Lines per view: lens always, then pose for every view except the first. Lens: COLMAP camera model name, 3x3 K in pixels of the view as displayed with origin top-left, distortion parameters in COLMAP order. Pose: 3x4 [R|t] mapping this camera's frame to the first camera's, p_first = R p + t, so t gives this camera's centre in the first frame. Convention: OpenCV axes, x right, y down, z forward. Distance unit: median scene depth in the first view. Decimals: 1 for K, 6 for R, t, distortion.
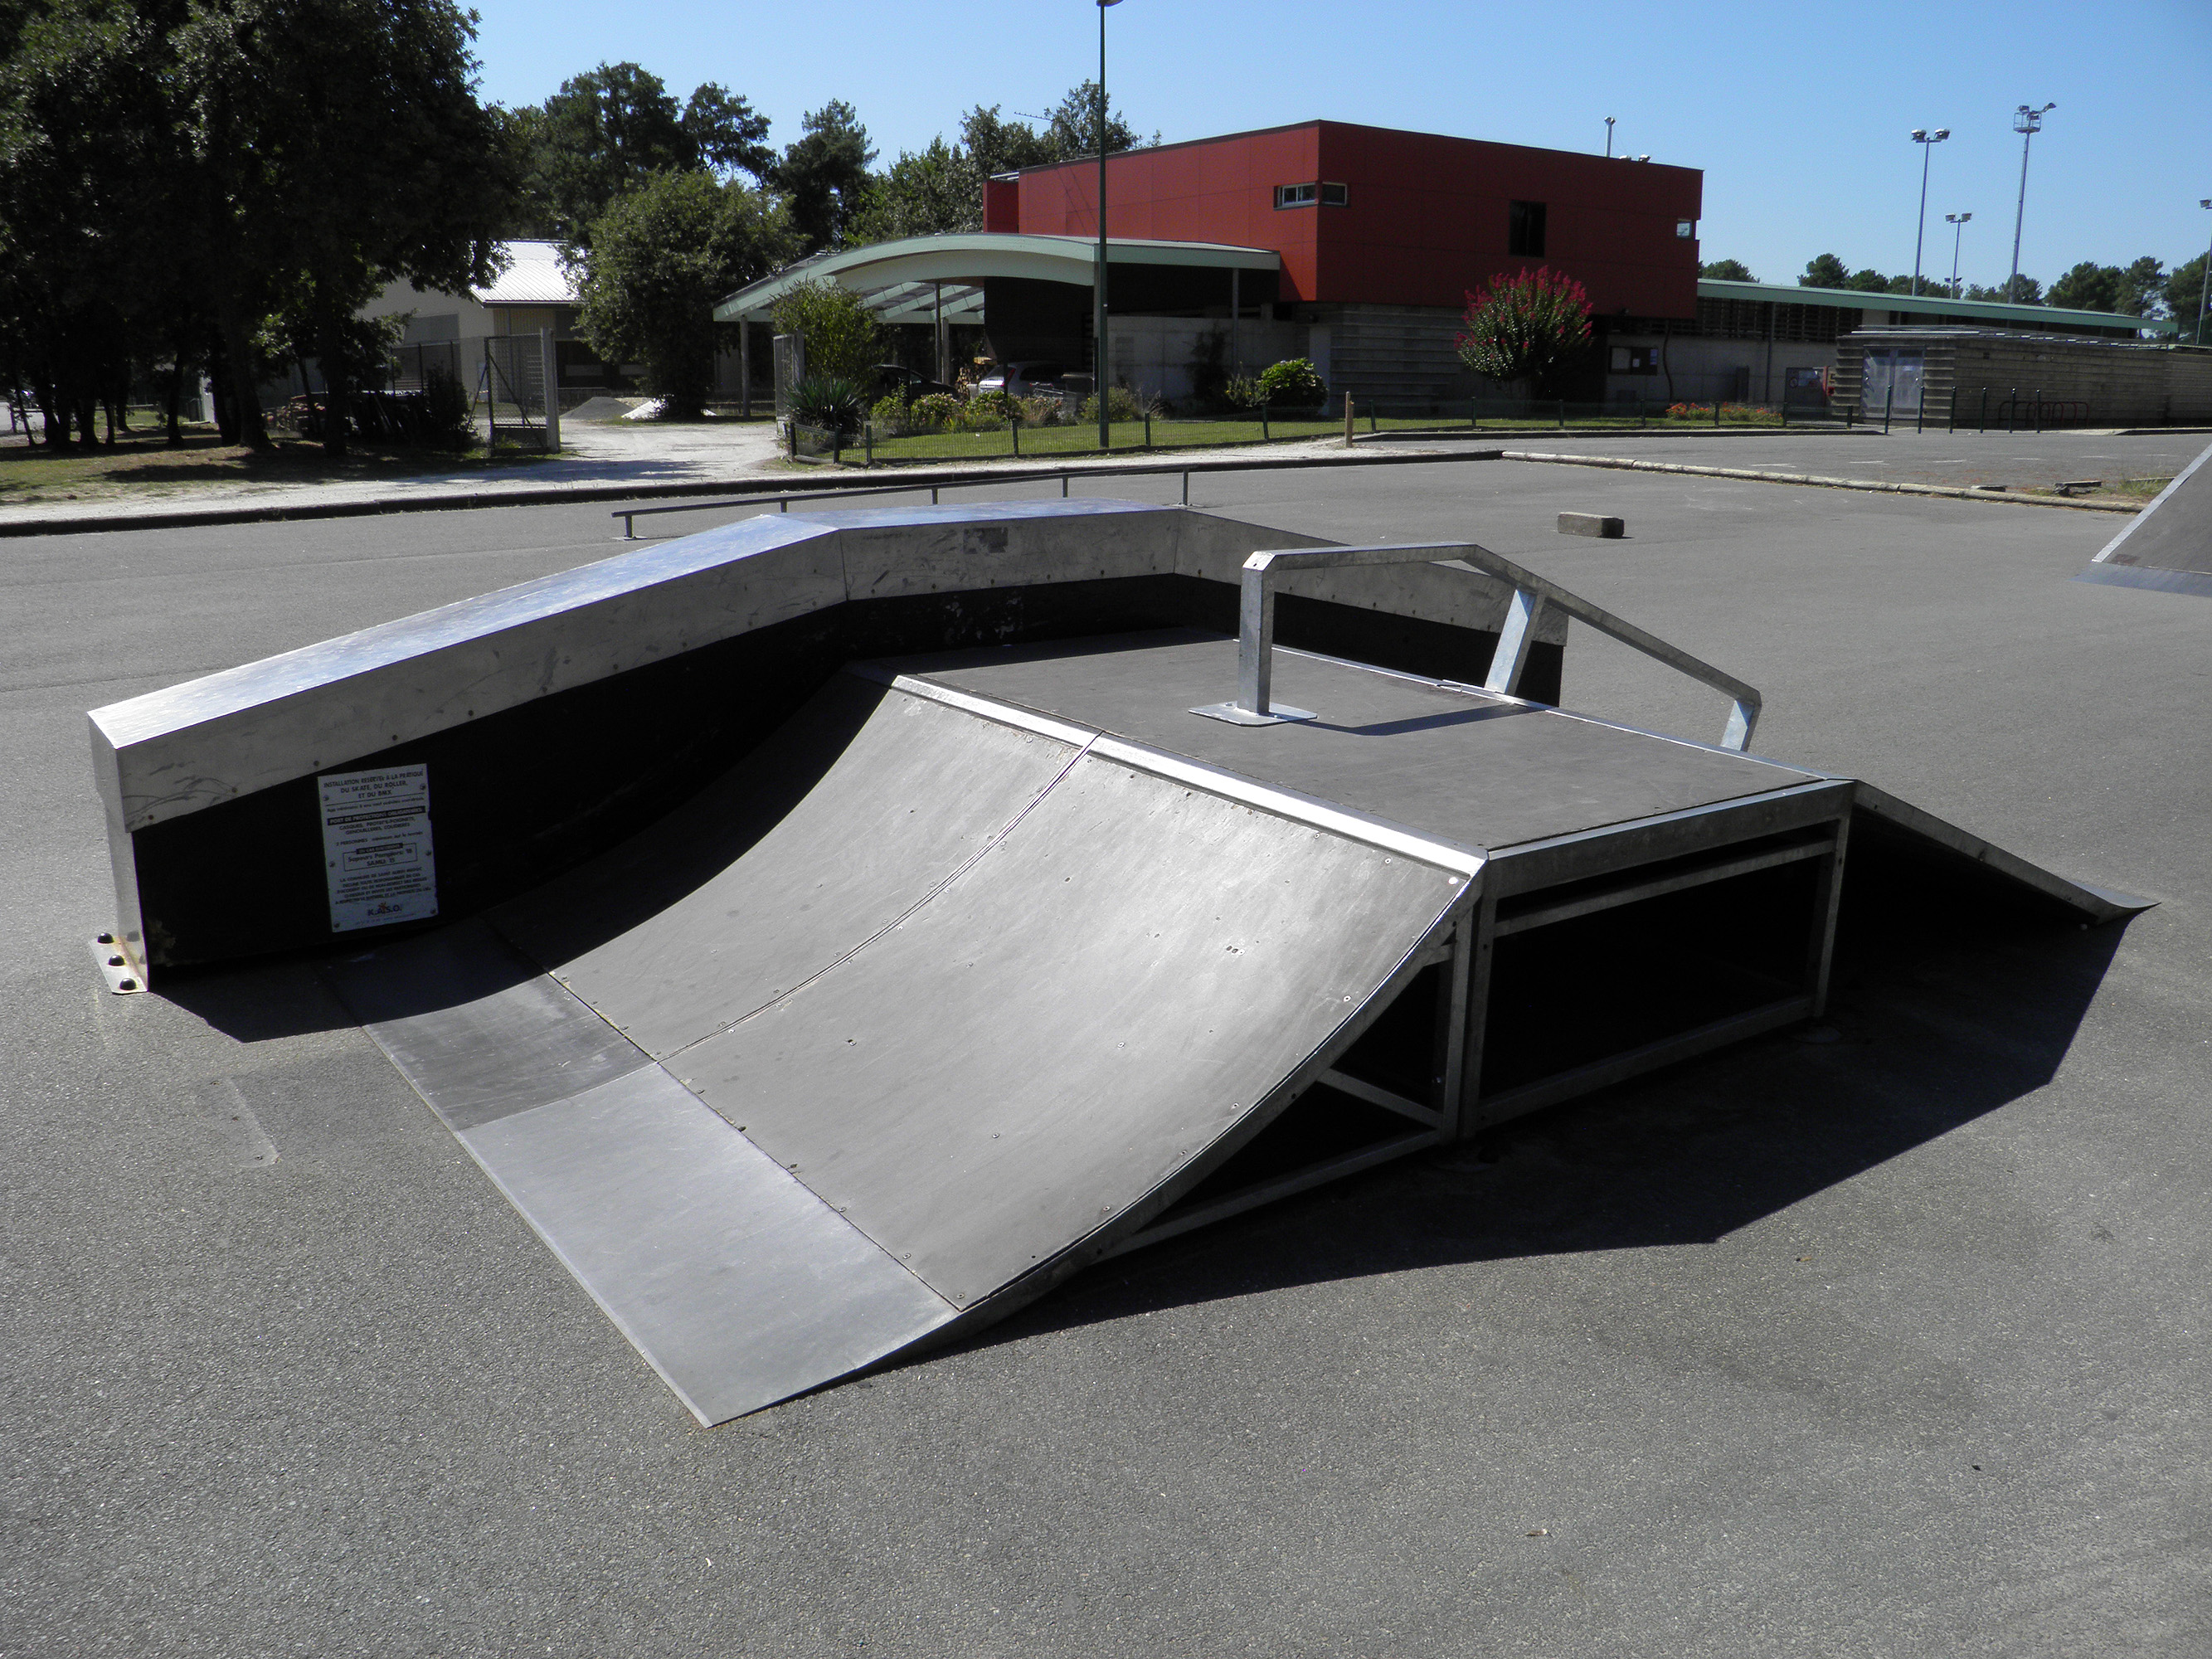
lens RADIAL K [[1820.0, 0, 1106.0], [0, 1820.0, 829.5], [0, 0, 1]] dist [-0.150141, 0.103783]
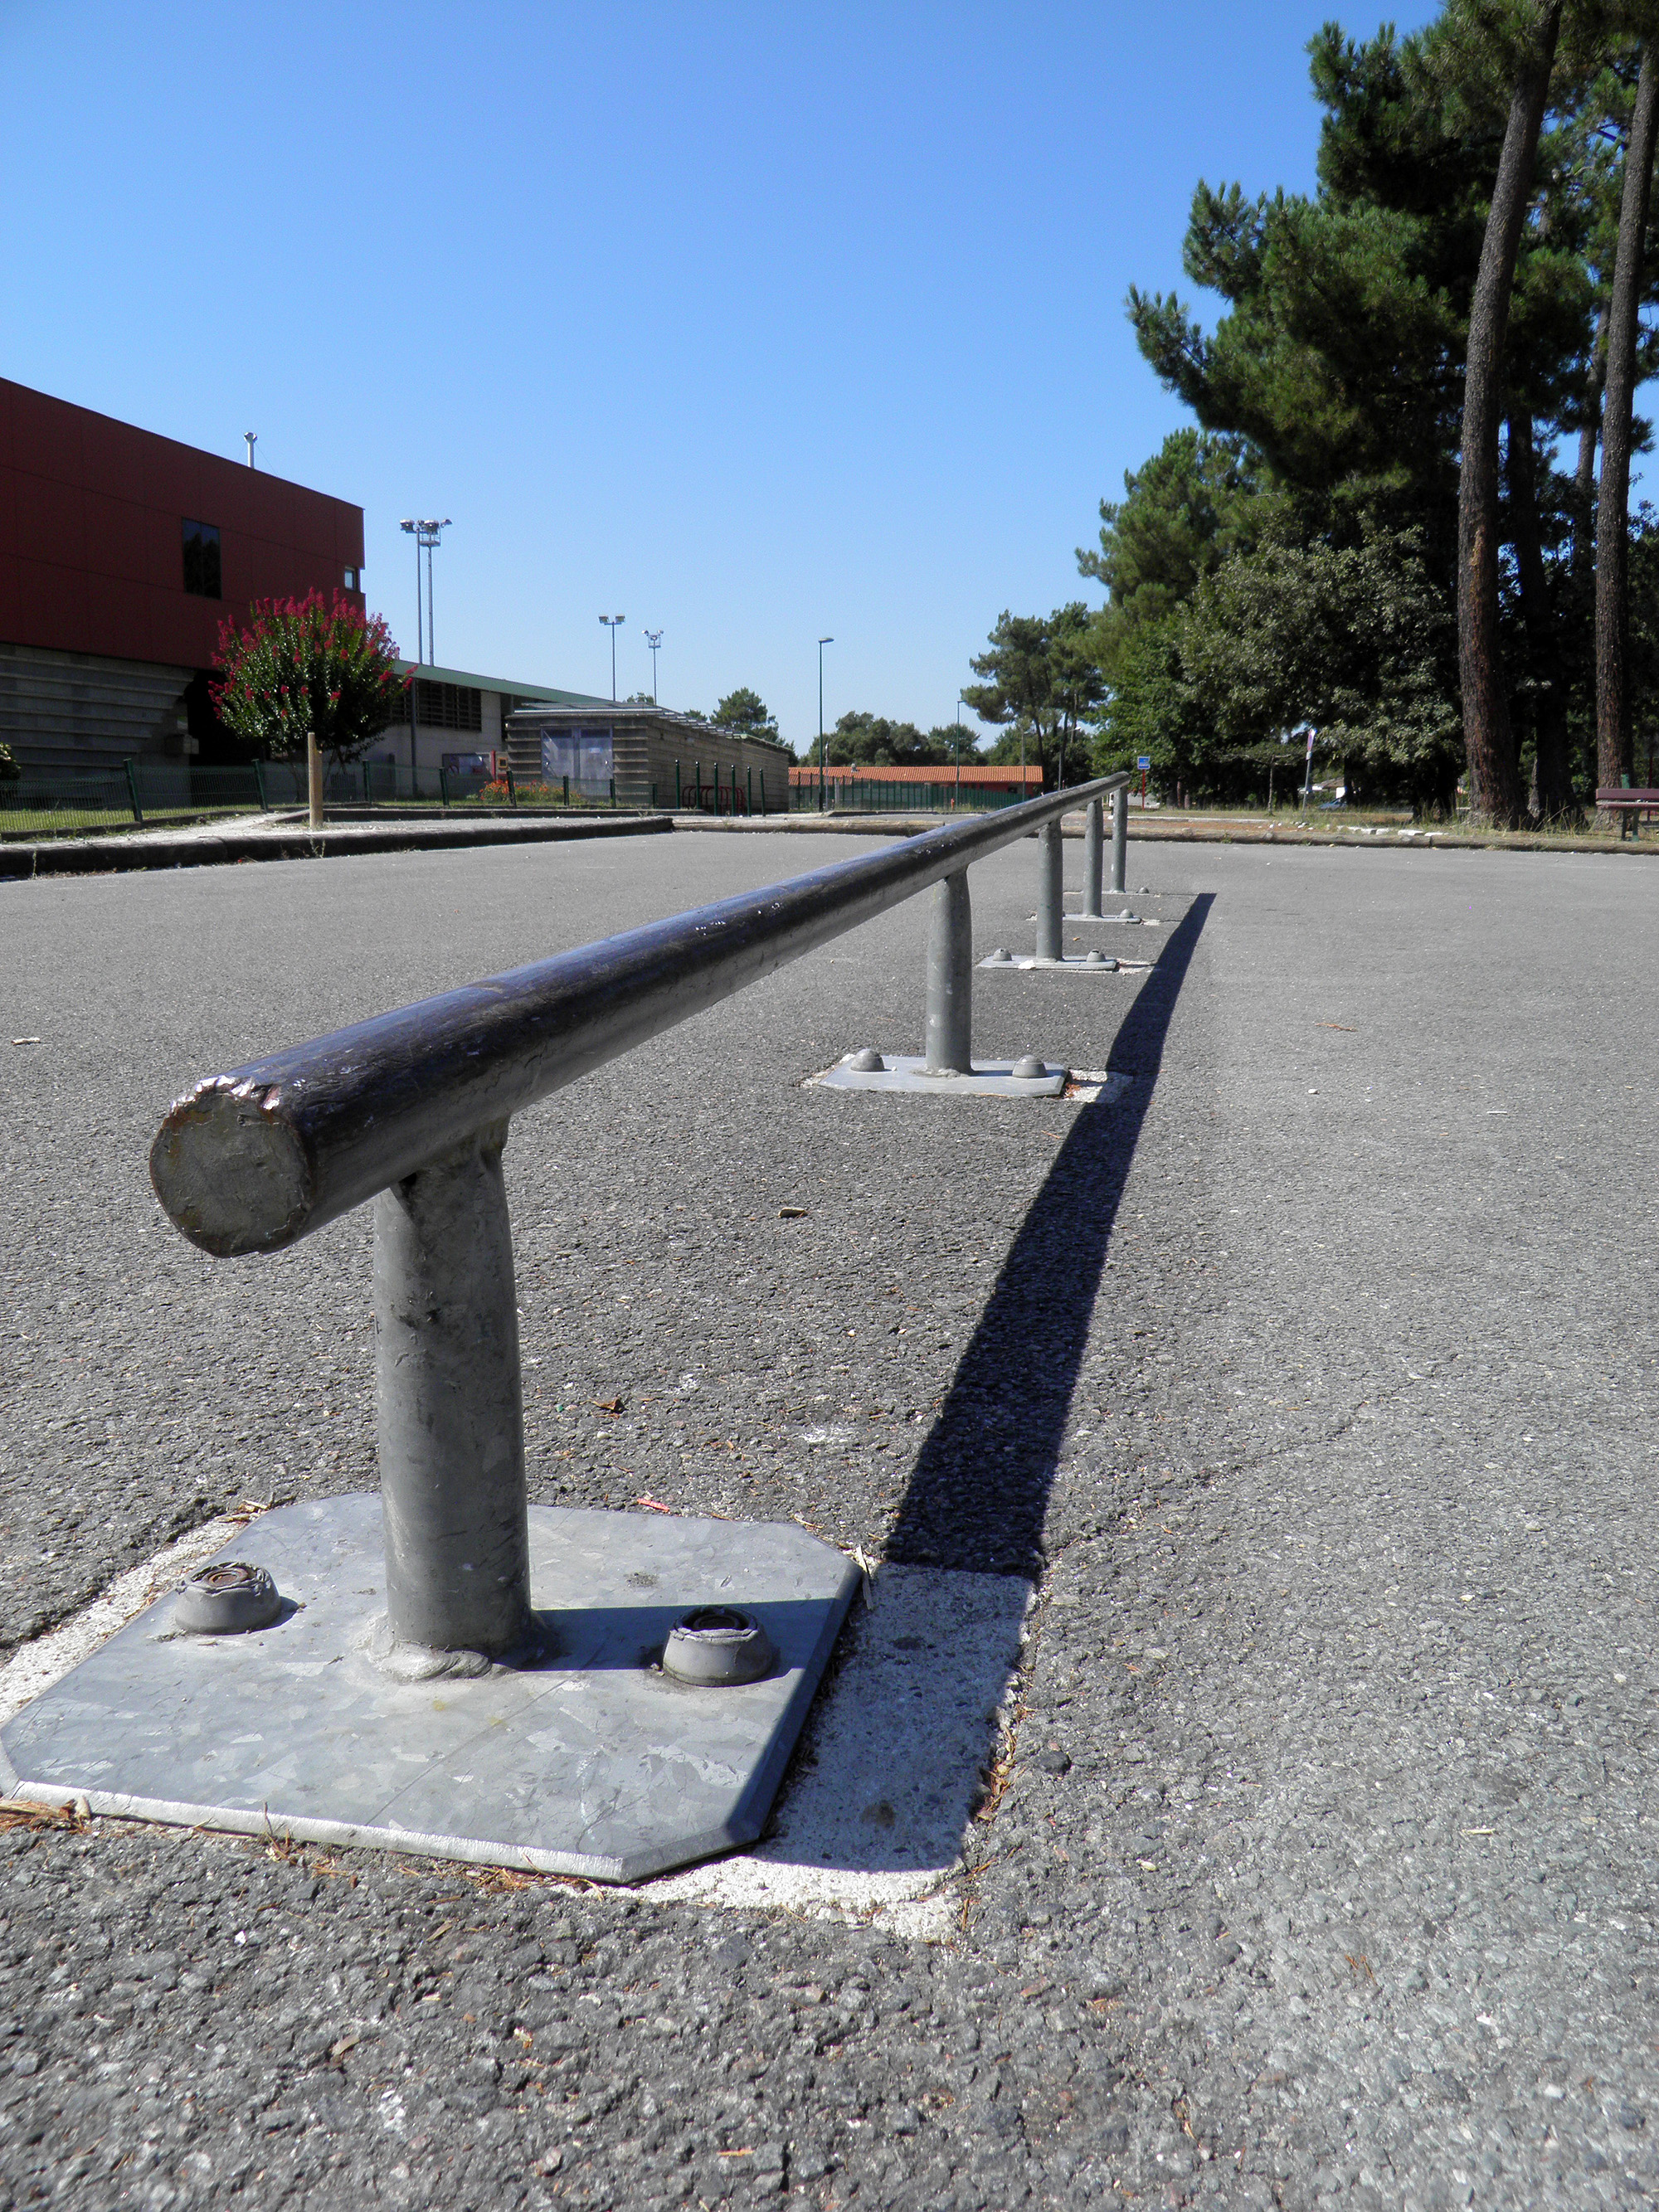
lens RADIAL K [[1859.3, 0, 829.5], [0, 1859.3, 1106.0], [0, 0, 1]] dist [-0.155758, 0.107509]
pose [[0.737223, -0.105118, 0.667422, -0.086885], [0.163615, 0.986197, -0.025401, -0.049070], [-0.655539, 0.127927, 0.744246, 0.280140]]
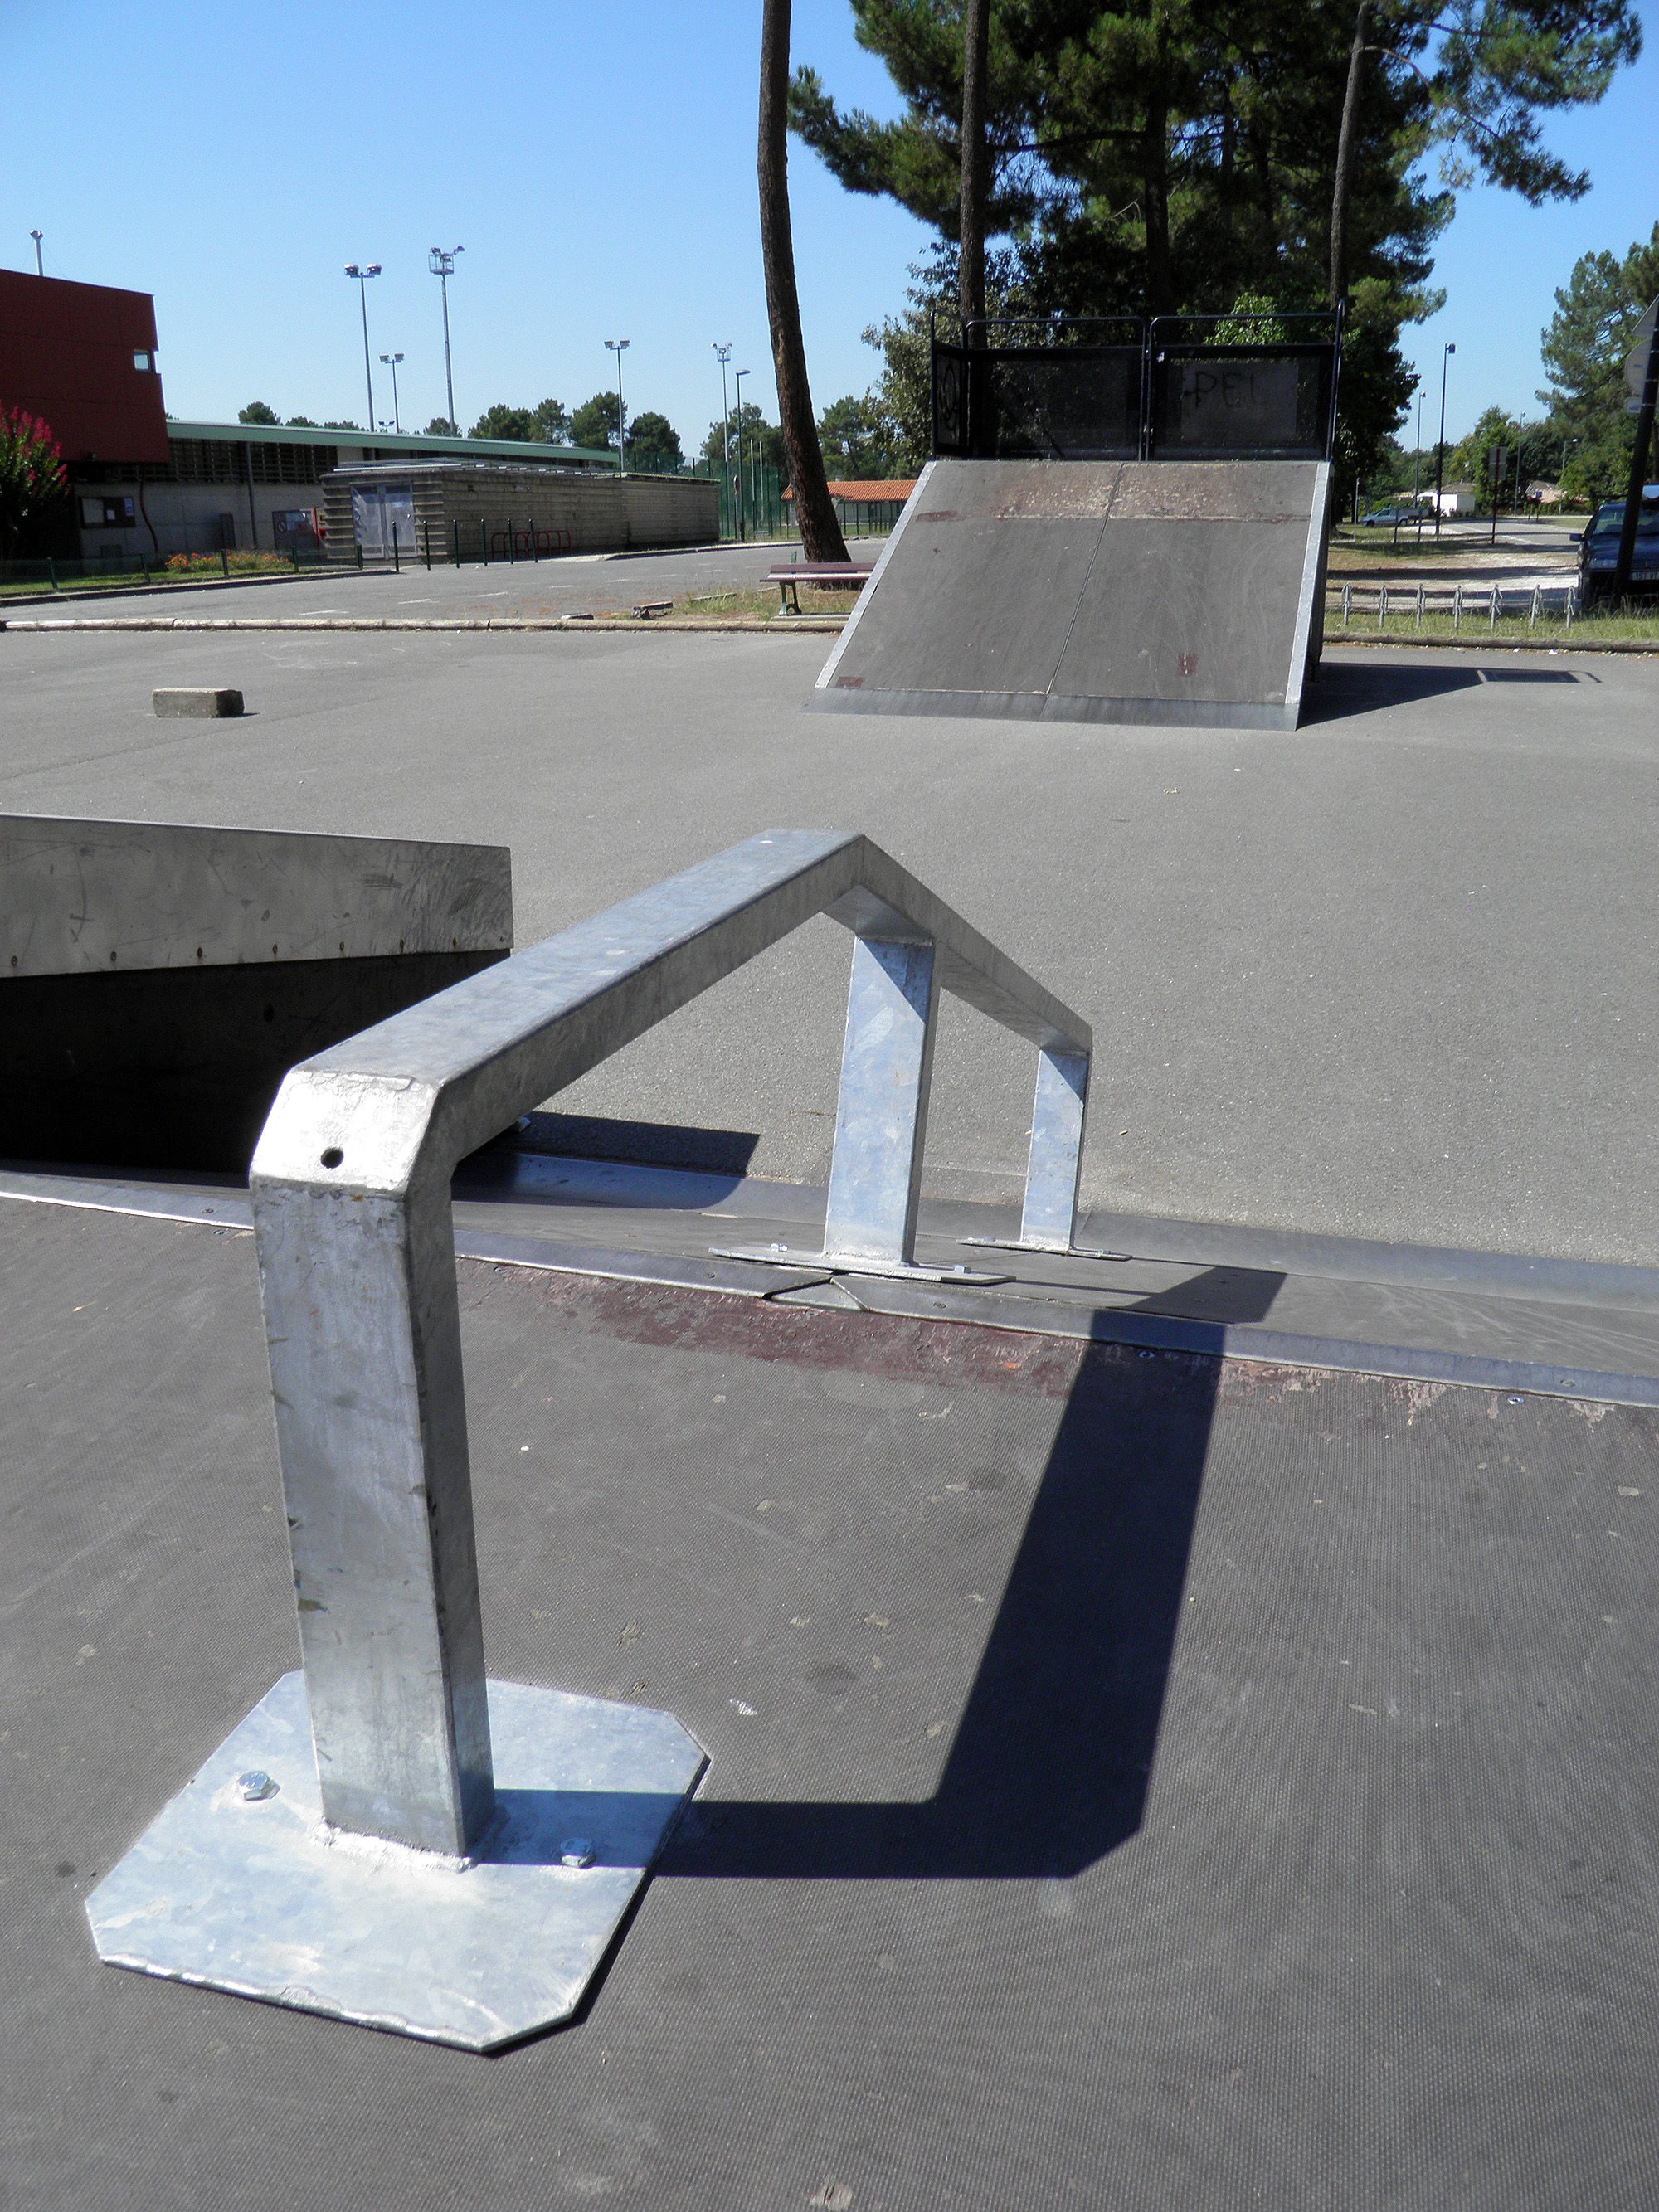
lens RADIAL K [[1820.0, 0, 826.8], [0, 1820.0, 1130.6], [0, 0, 1]] dist [-0.150141, 0.103783]
pose [[0.786501, -0.211553, 0.580225, 0.001627], [0.166435, 0.977346, 0.130741, -0.014613], [-0.594739, -0.006258, 0.803894, 0.074070]]
